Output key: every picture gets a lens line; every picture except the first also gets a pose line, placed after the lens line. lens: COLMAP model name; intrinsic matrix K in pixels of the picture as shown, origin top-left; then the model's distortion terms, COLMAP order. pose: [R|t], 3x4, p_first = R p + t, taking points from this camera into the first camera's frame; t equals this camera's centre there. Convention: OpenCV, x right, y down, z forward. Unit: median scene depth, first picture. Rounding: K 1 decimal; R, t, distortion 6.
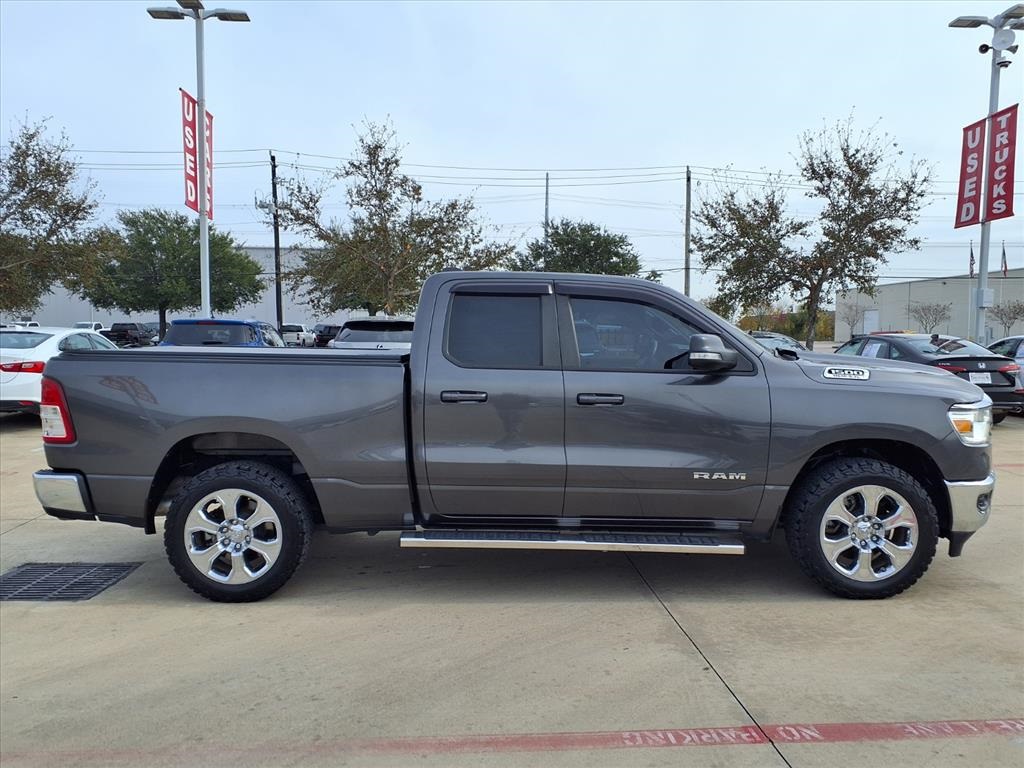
lens RADIAL K [[953.0, 0, 515.9], [0, 953.0, 383.6], [0, 0, 1]] dist [-0.001037, 0.001090]
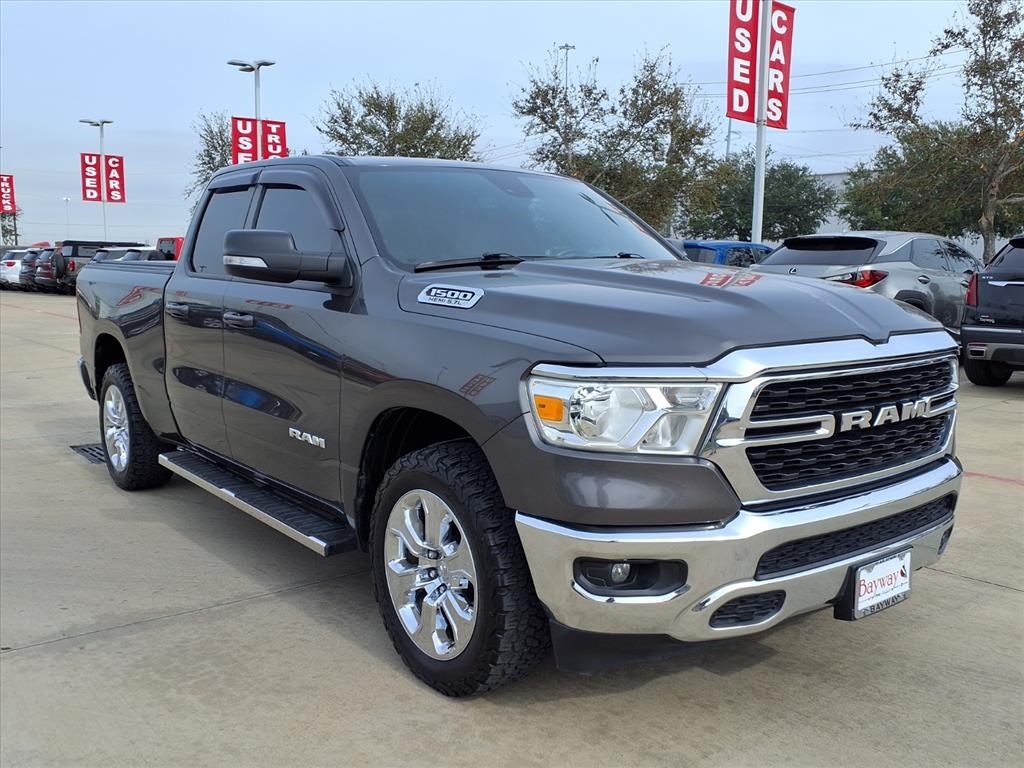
lens RADIAL K [[1007.5, 0, 512.0], [0, 1007.5, 384.0], [0, 0, 1]] dist [0.000994, 0.010126]
pose [[0.555928, 0.096887, -0.825564, 0.888204], [-0.047522, 0.995264, 0.084801, -0.011294], [0.829871, -0.007911, 0.557900, 0.703020]]
